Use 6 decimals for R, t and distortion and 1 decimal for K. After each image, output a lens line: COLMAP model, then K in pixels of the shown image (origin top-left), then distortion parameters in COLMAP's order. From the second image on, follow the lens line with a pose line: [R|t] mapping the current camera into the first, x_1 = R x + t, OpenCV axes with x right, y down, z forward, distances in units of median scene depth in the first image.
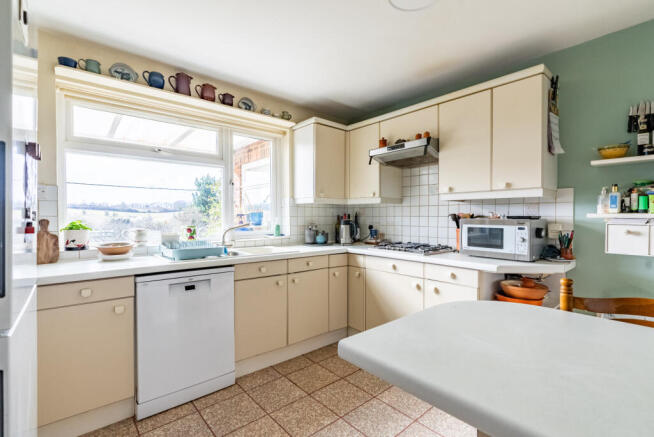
lens RADIAL K [[299.8, 0, 327.4], [0, 299.8, 220.3], [0, 0, 1]] dist [-0.006077, 0.000785]
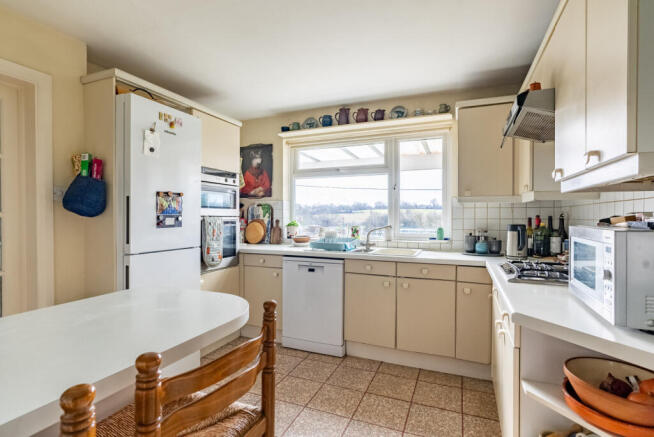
lens RADIAL K [[318.6, 0, 328.3], [0, 318.6, 215.7], [0, 0, 1]] dist [0.006591, -0.000067]
pose [[0.452356, 0.002569, -0.891834, 0.732343], [-0.009982, 0.999948, -0.002183, -0.021244], [0.891782, 0.009889, 0.452358, 0.322426]]
